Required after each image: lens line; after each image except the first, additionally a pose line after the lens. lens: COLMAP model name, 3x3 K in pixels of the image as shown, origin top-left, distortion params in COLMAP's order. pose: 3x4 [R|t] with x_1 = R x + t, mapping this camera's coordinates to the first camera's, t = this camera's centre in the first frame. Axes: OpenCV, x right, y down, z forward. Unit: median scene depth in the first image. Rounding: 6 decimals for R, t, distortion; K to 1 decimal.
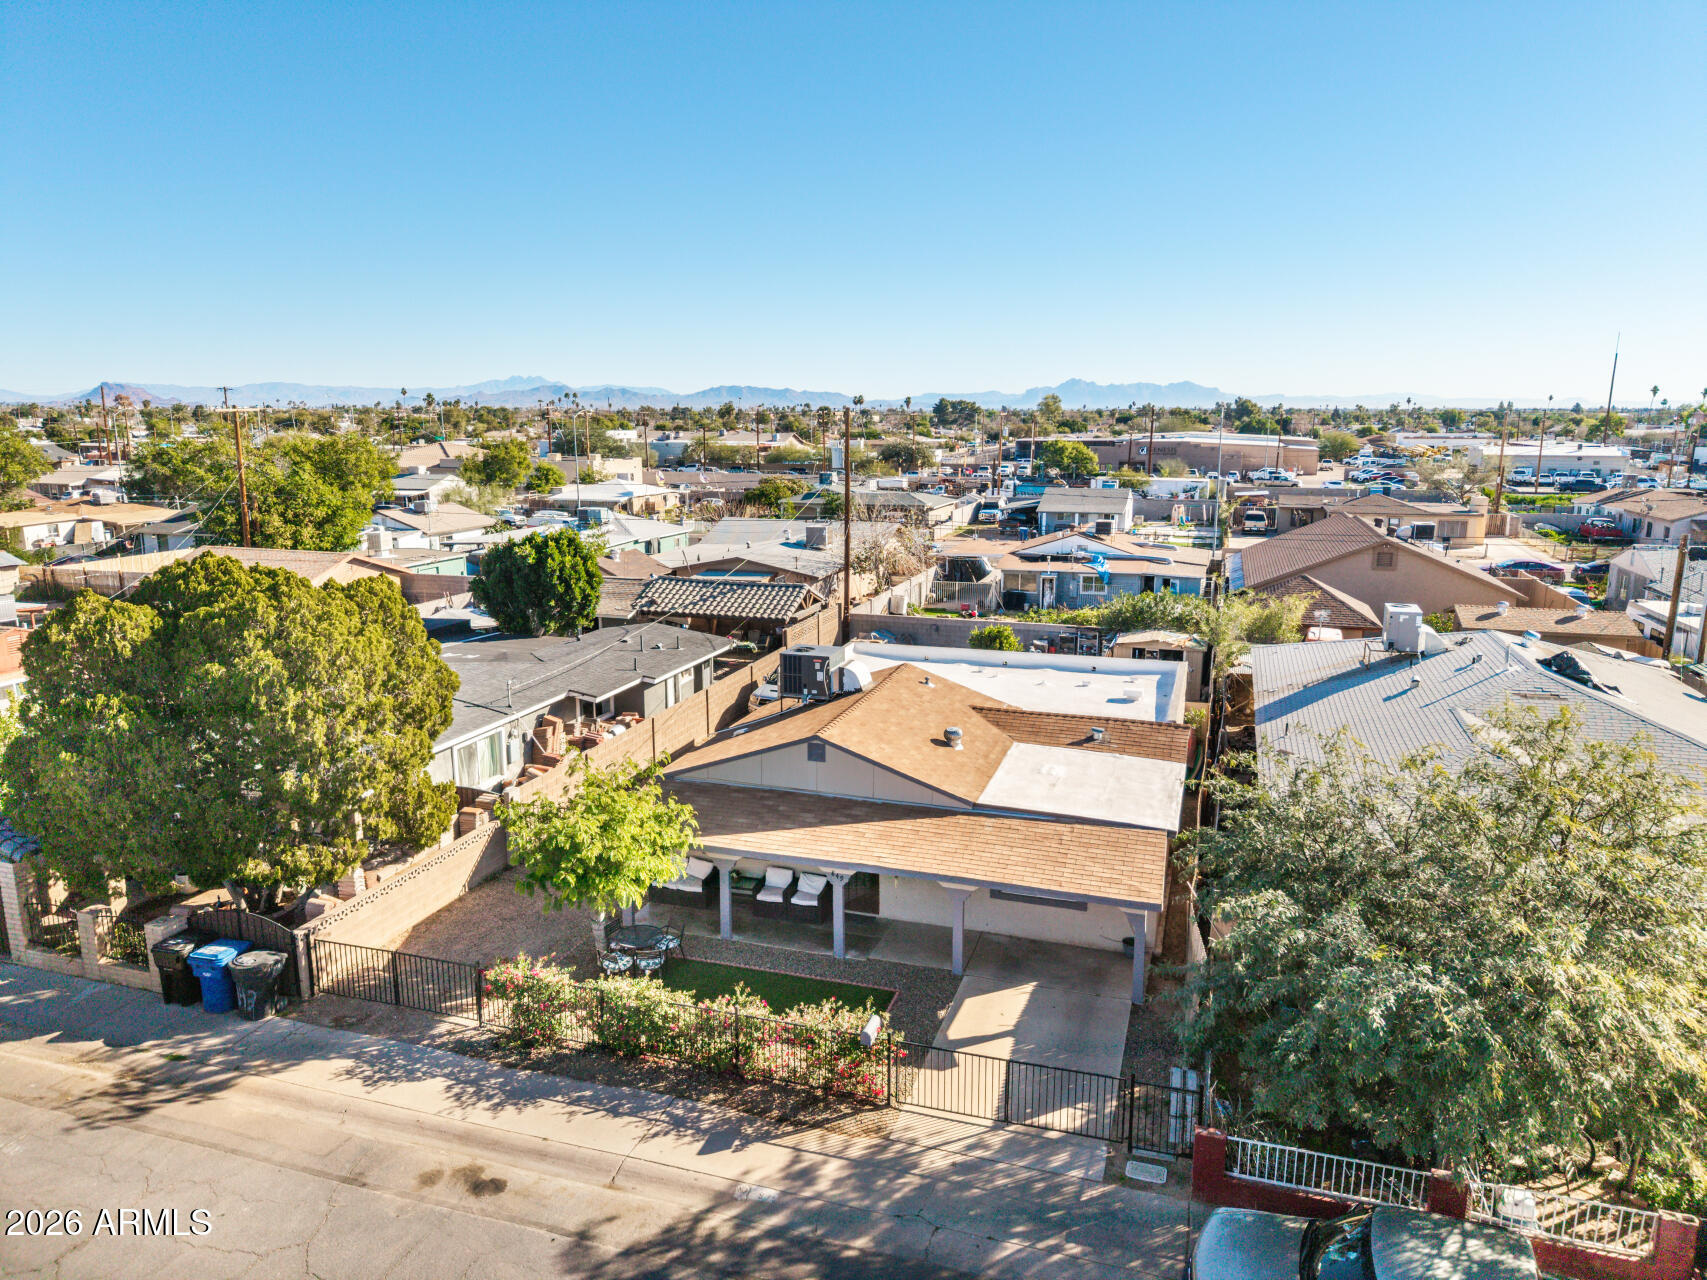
lens RADIAL K [[1133.2, 0, 852.7], [0, 1133.2, 646.0], [0, 0, 1]] dist [0.029690, -0.027793]
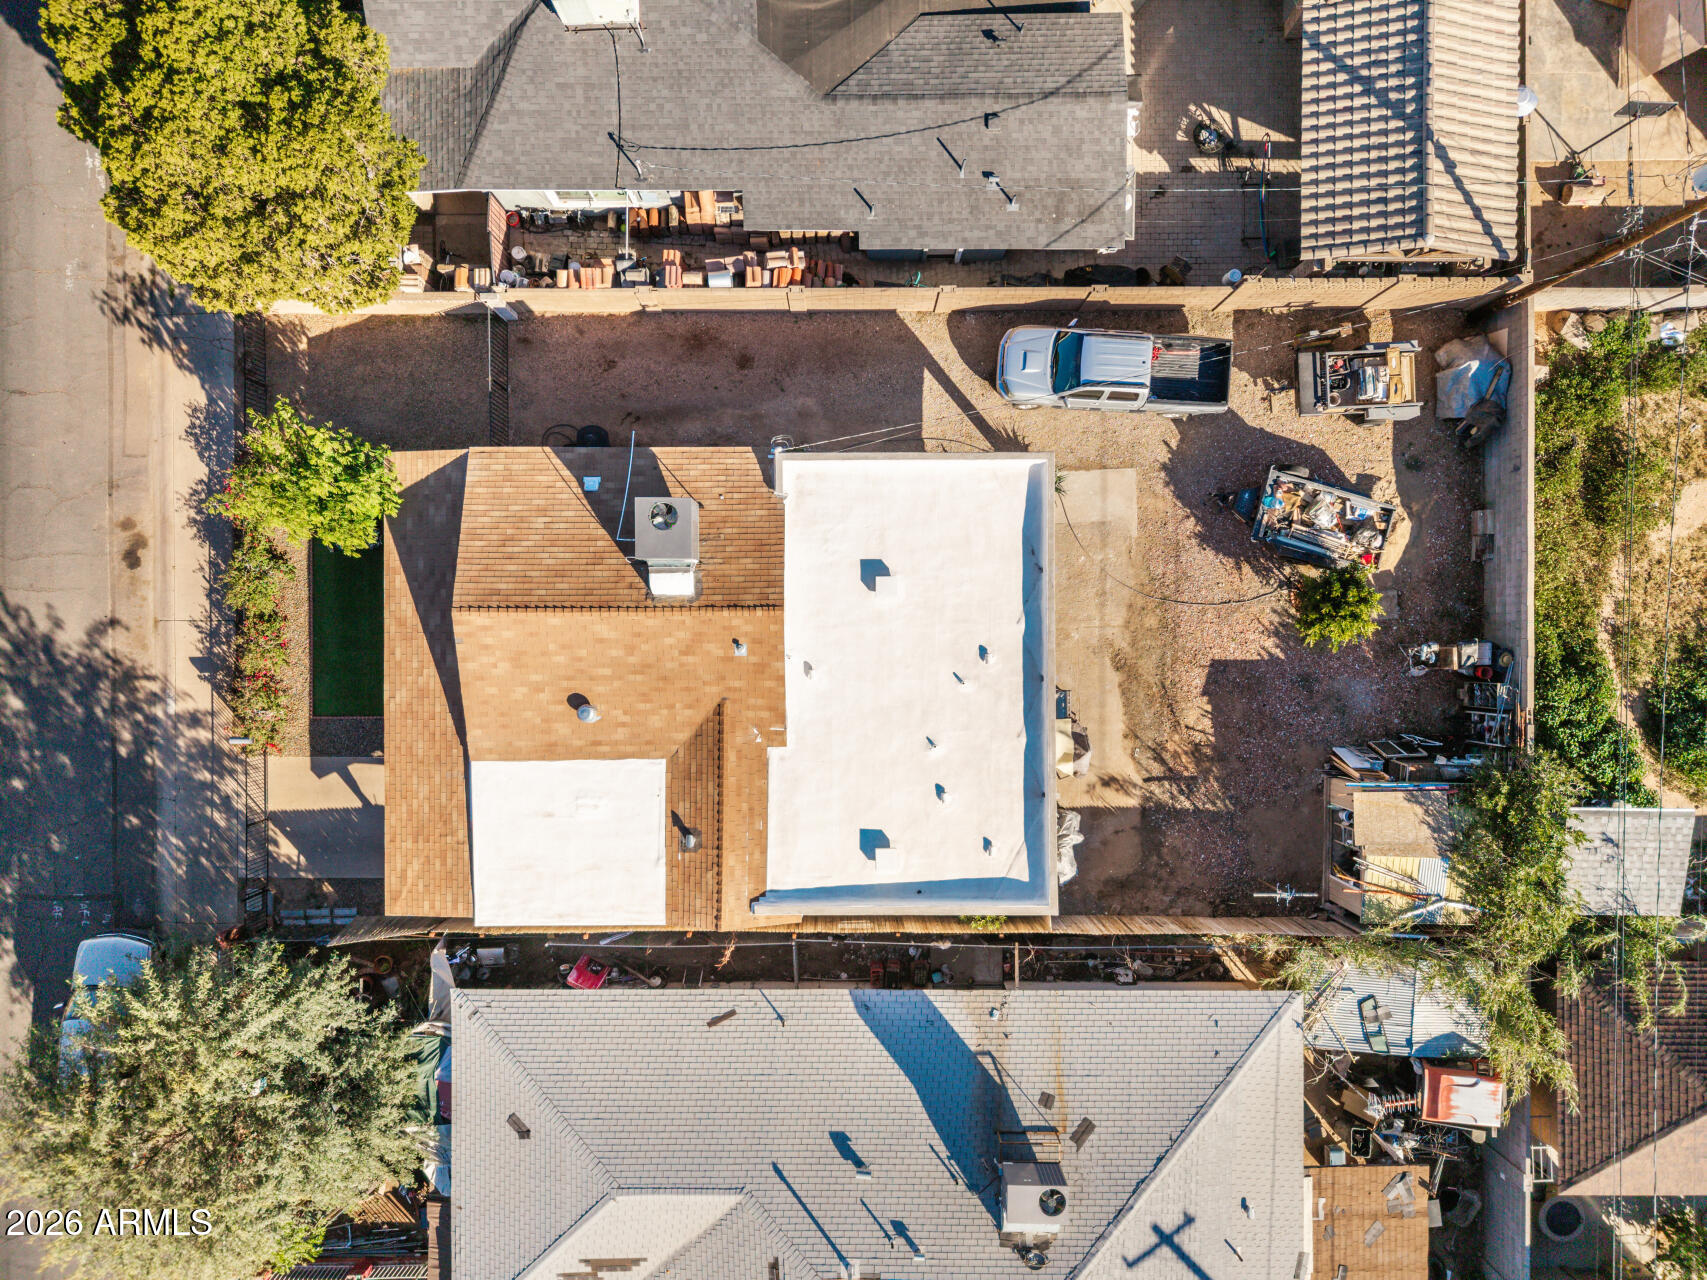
lens RADIAL K [[1133.2, 0, 856.2], [0, 1133.2, 641.0], [0, 0, 1]] dist [0.029690, -0.027793]
pose [[0.313518, 0.949530, 0.009975, 0.103869], [-0.203031, 0.056768, 0.977525, -1.068399], [0.927623, -0.308497, 0.210582, 1.142897]]
